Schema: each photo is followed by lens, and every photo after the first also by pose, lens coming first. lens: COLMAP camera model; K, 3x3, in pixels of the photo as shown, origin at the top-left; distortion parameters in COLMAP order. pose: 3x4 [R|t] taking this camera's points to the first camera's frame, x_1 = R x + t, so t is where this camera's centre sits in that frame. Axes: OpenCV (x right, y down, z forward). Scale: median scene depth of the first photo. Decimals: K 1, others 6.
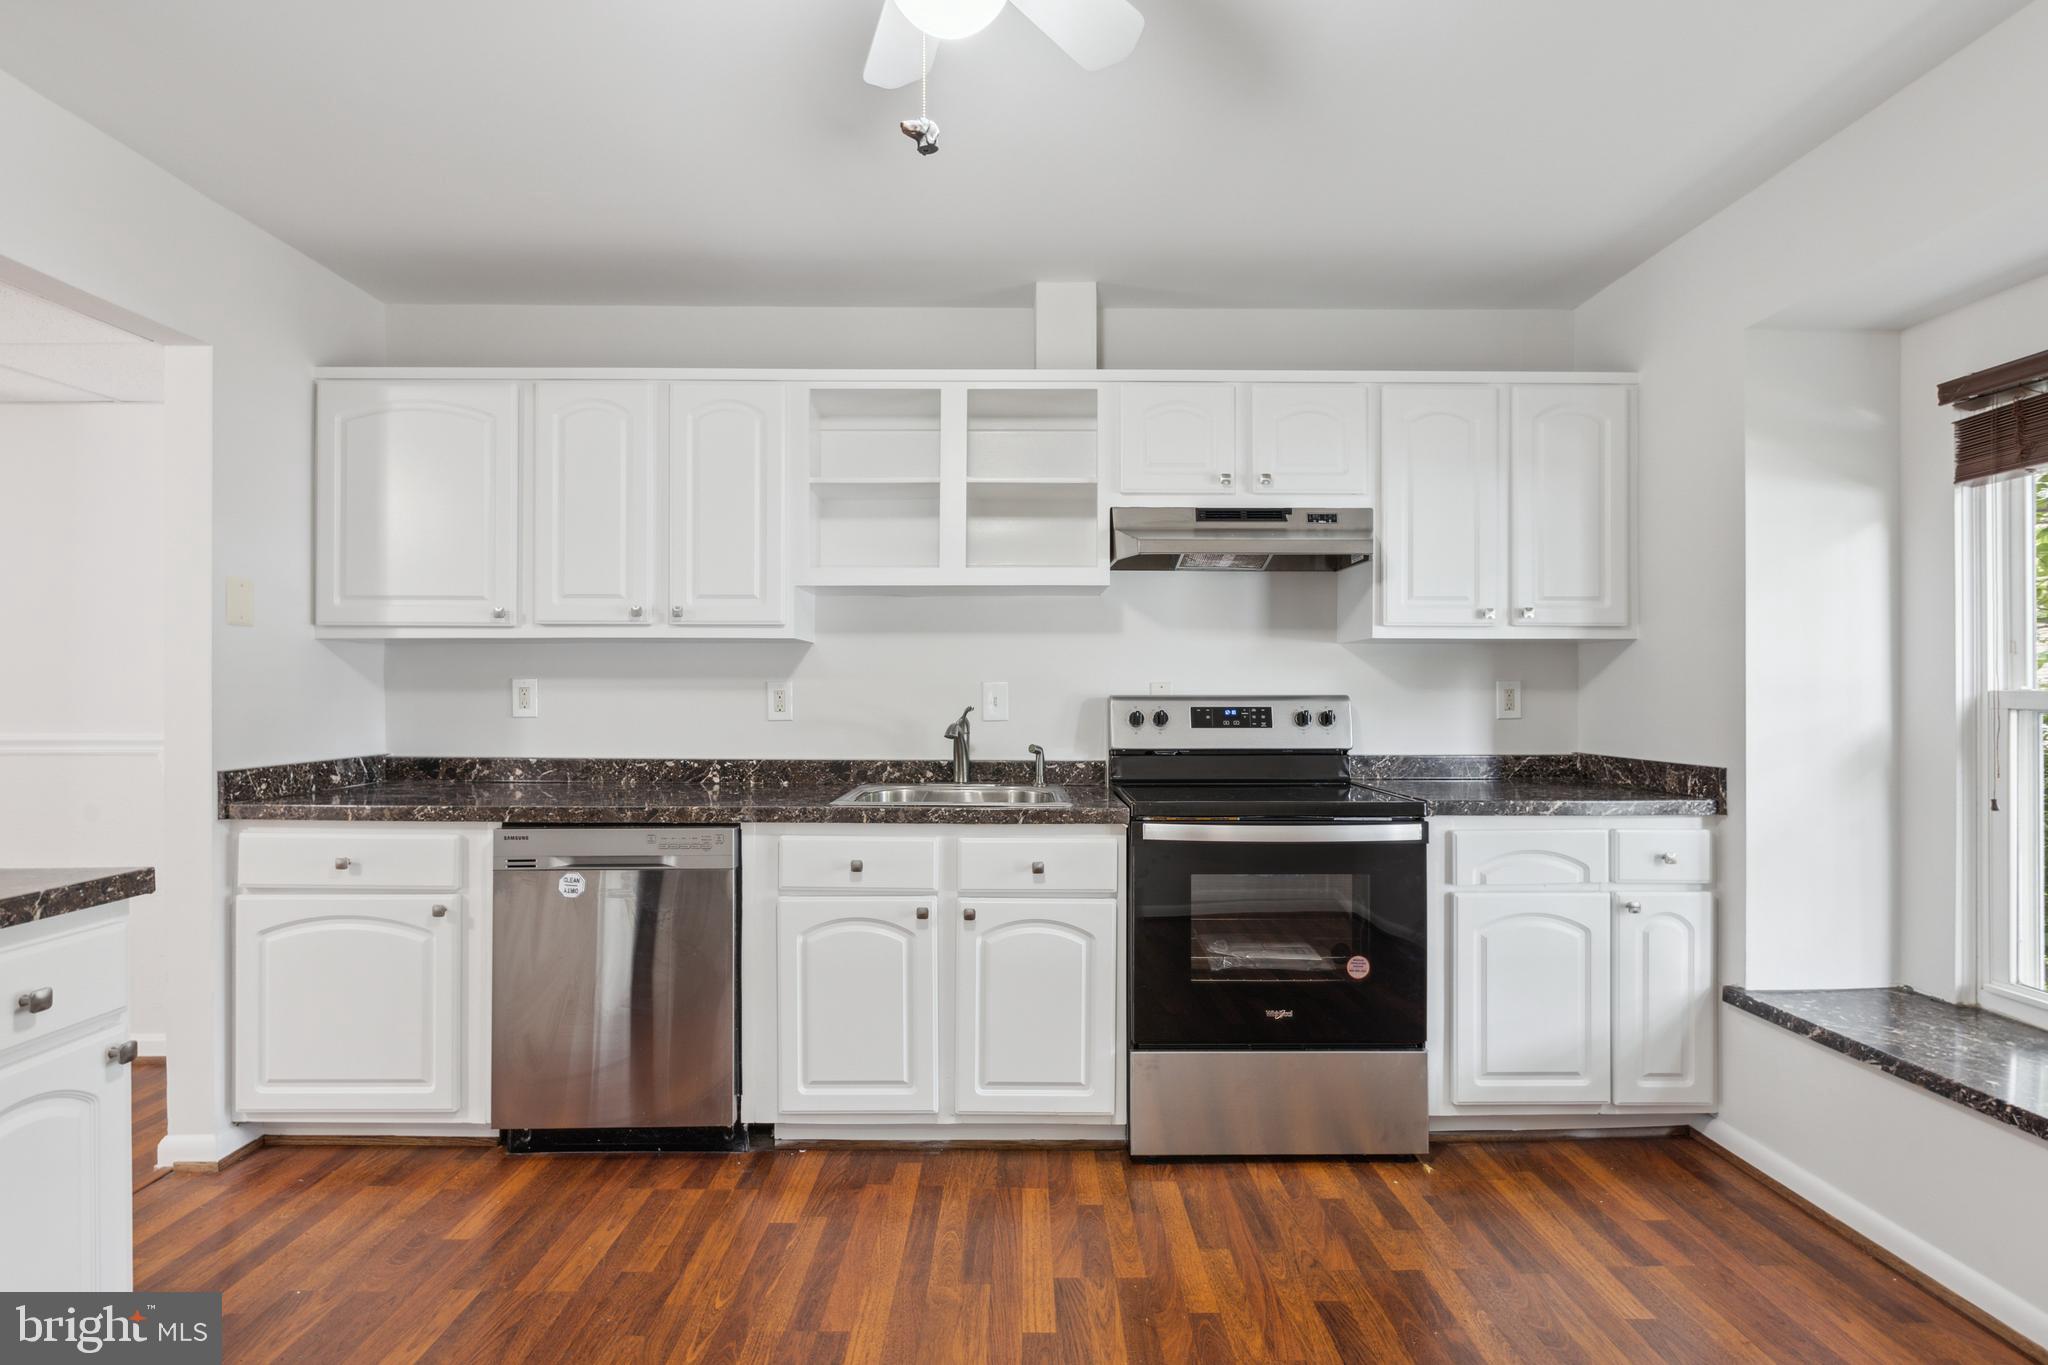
lens RADIAL K [[972.1, 0, 1024.0], [0, 972.1, 682.5], [0, 0, 1]] dist [-0.002203, -0.006324]
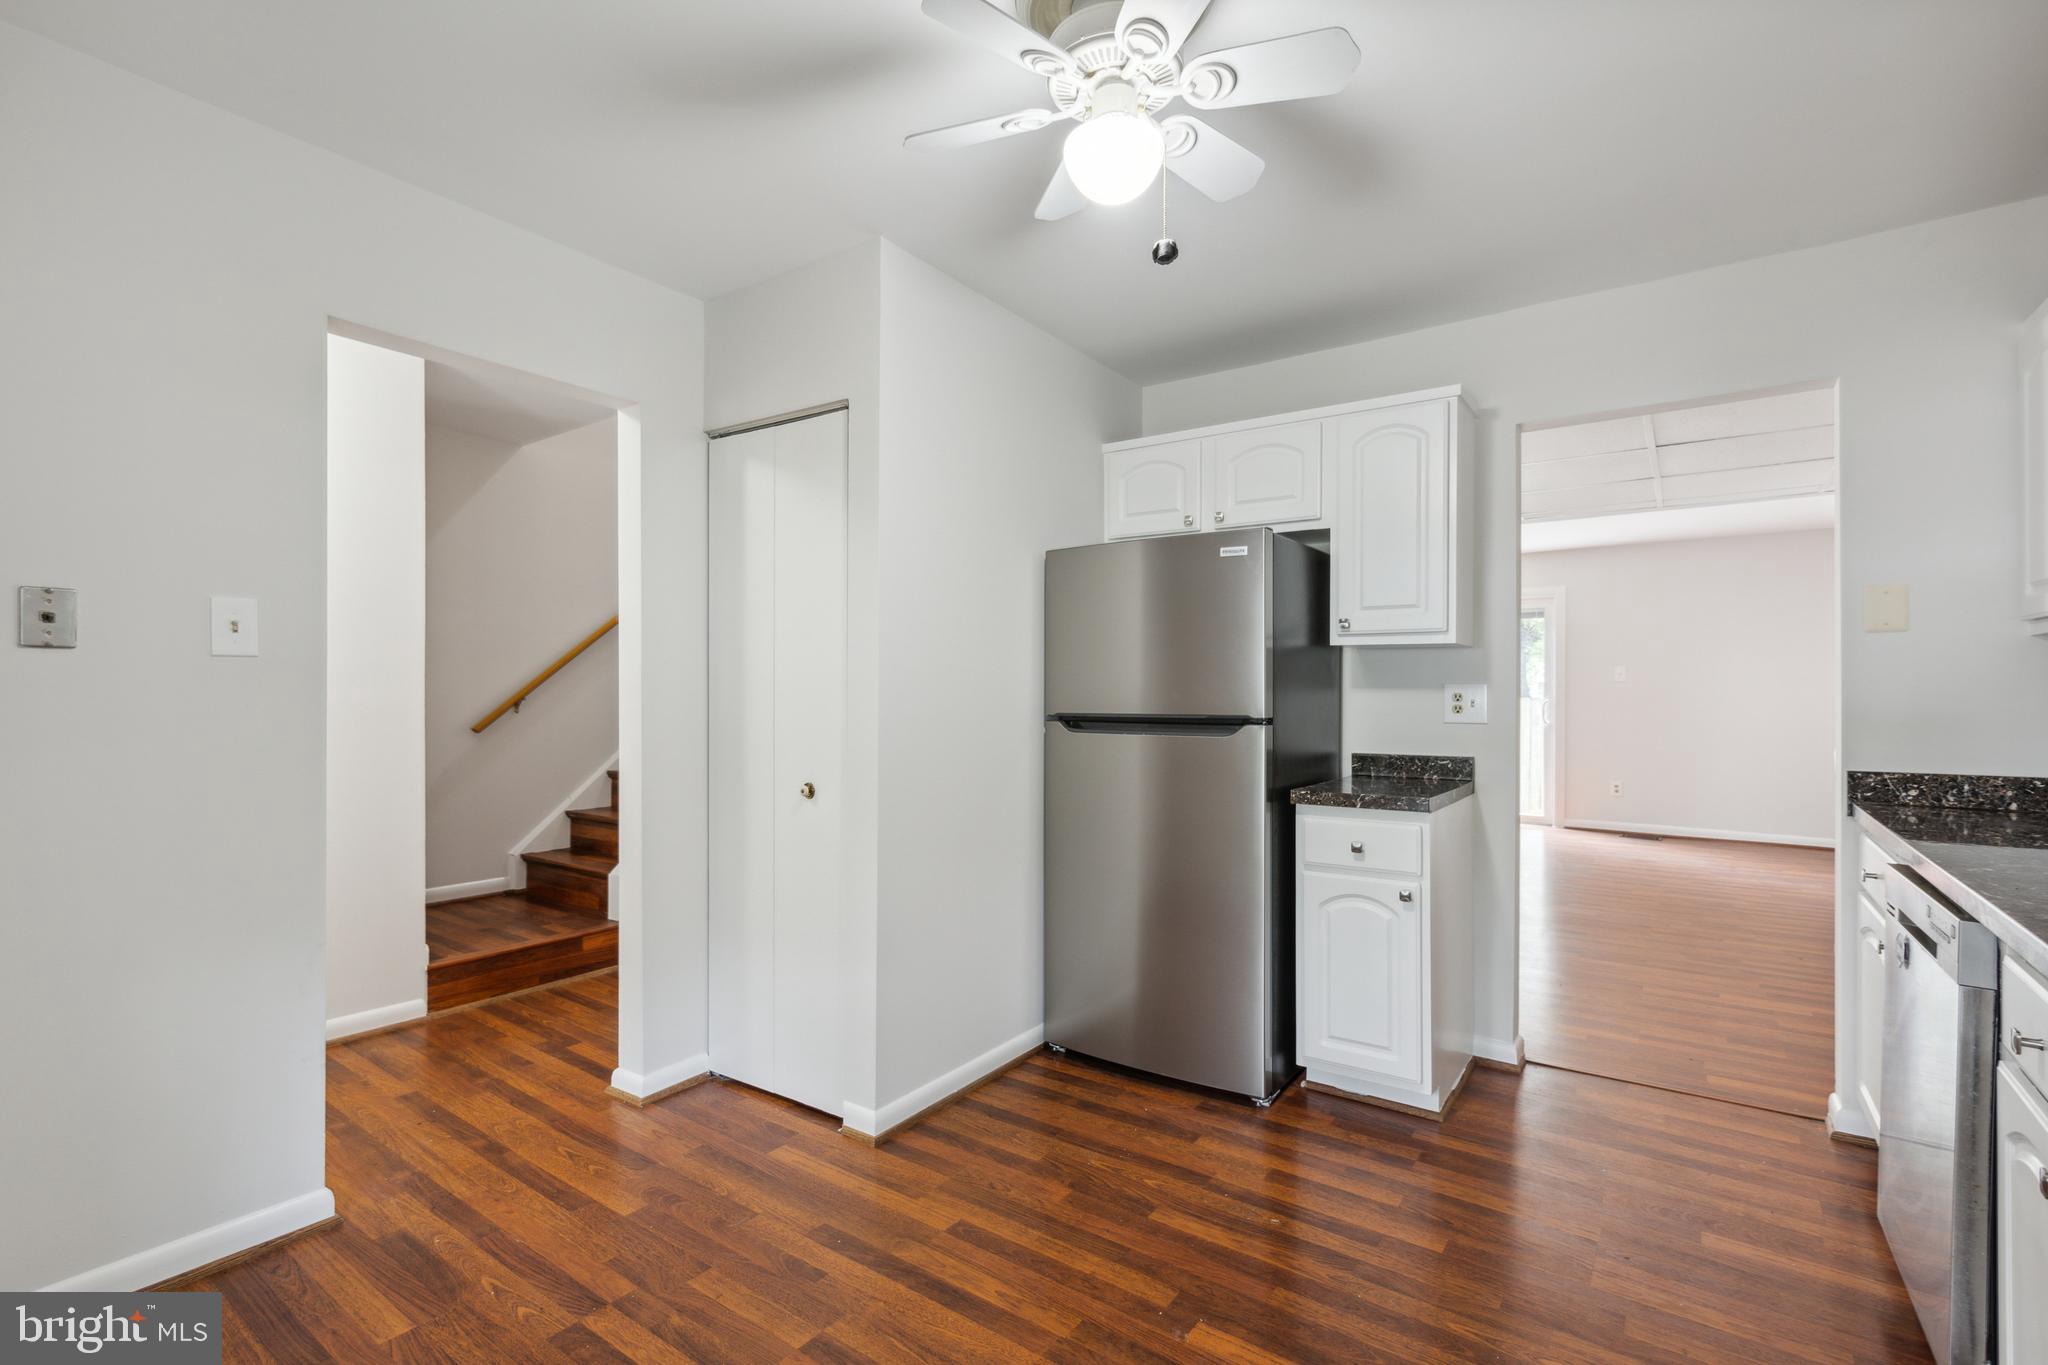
lens RADIAL K [[924.6, 0, 1010.7], [0, 924.6, 692.7], [0, 0, 1]] dist [-0.000058, -0.000419]
pose [[-0.593168, 0.001370, -0.805077, 0.475669], [0.006574, 0.999973, -0.003141, 0.002471], [0.805052, -0.007156, -0.593162, 0.762712]]
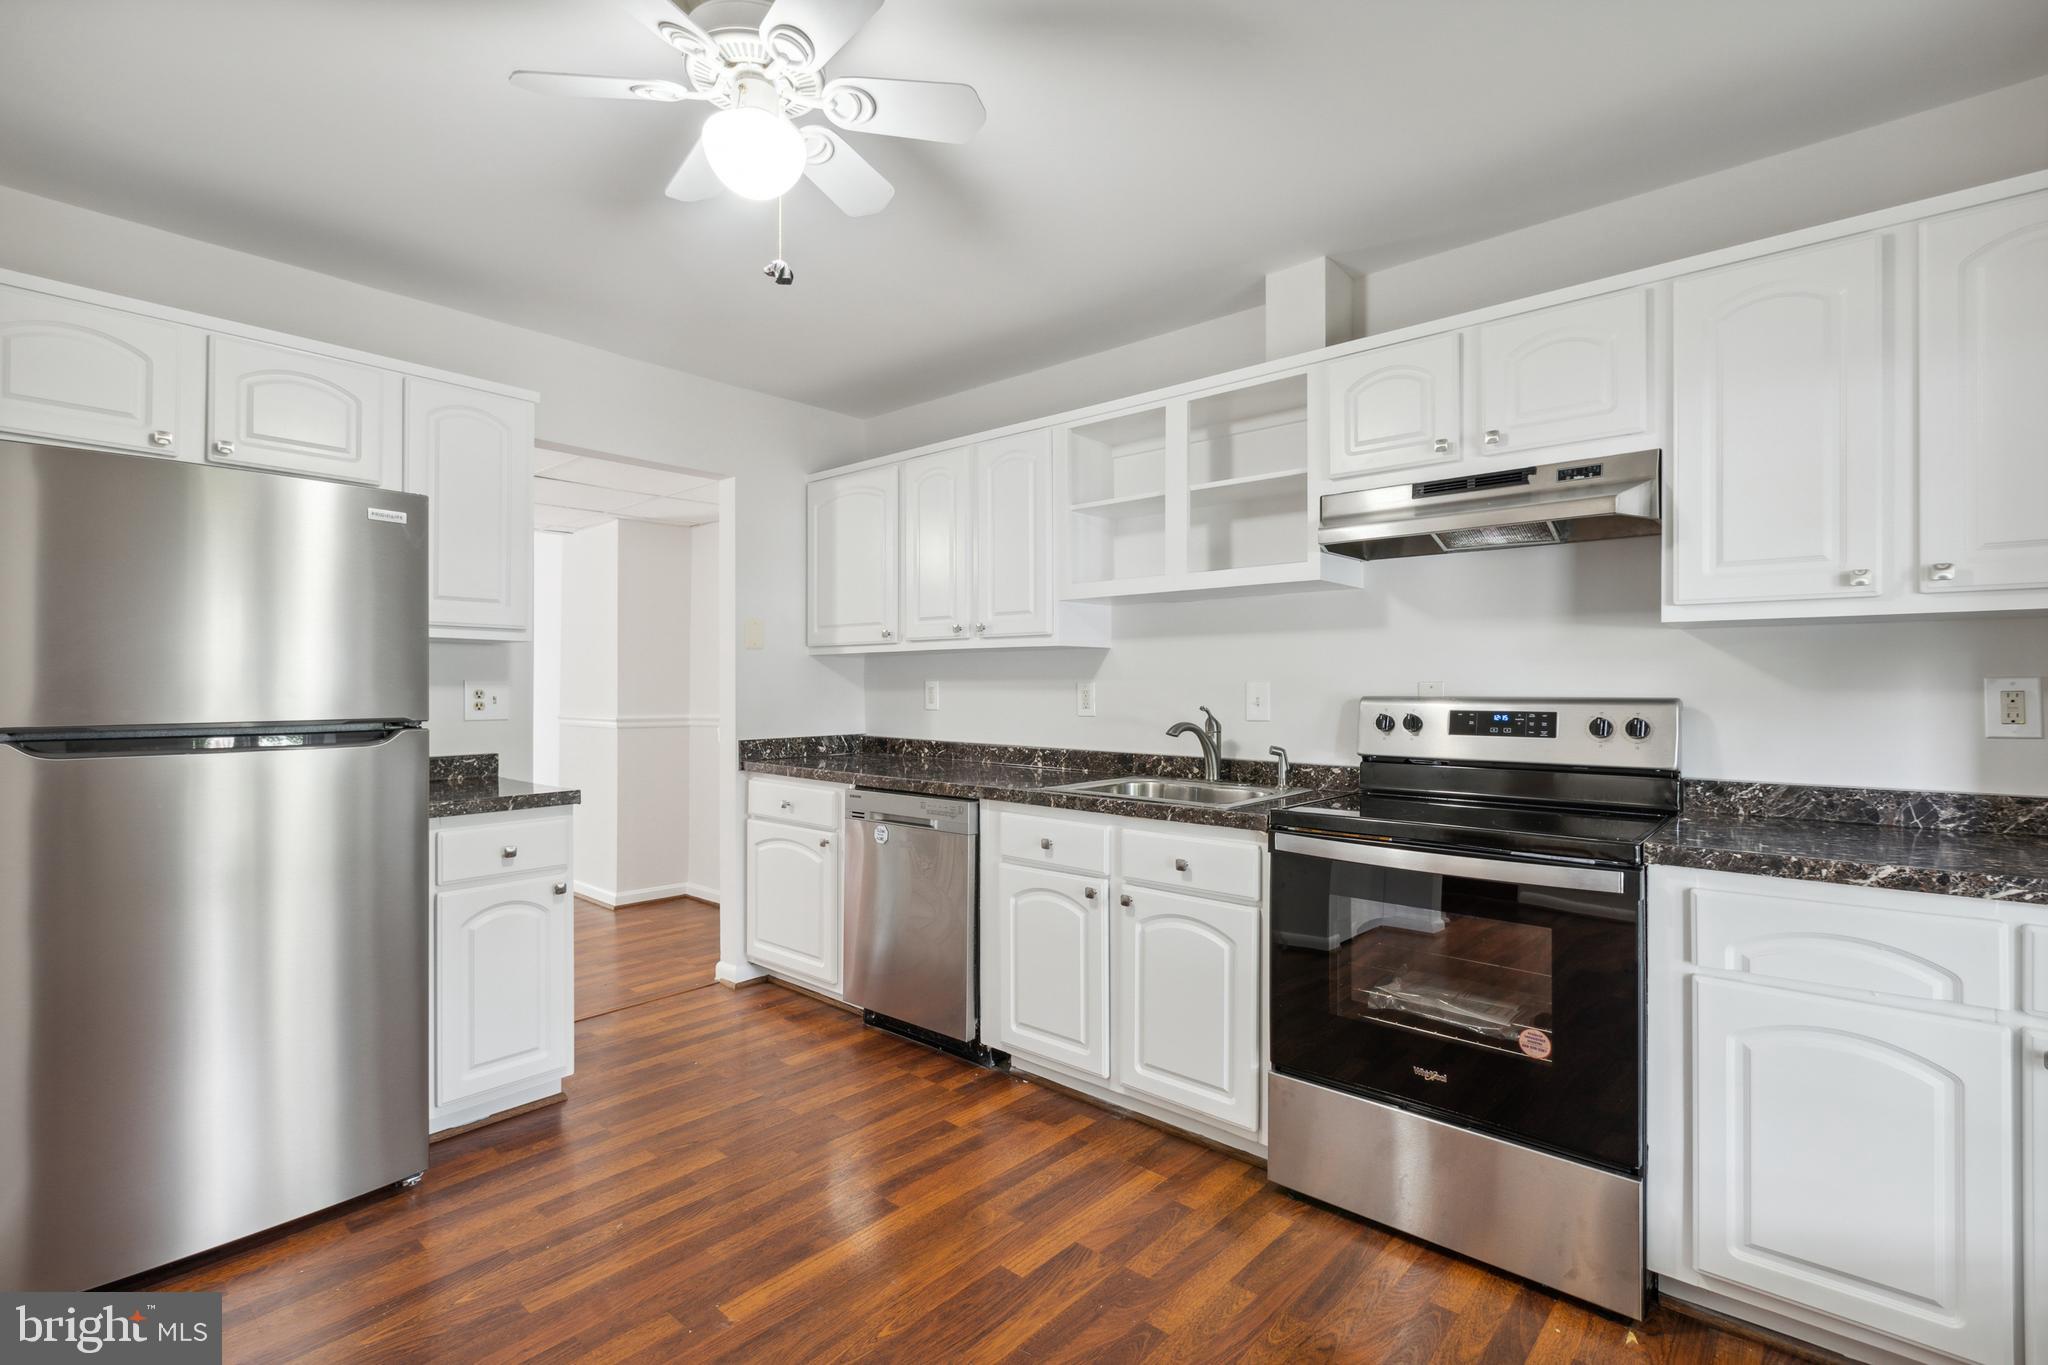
lens RADIAL K [[934.9, 0, 1014.3], [0, 934.9, 677.3], [0, 0, 1]] dist [0.000451, -0.000400]
pose [[0.742567, -0.007000, -0.669736, 0.483793], [0.006375, 0.999974, -0.003383, -0.004230], [0.669742, -0.001758, 0.742592, 0.135974]]
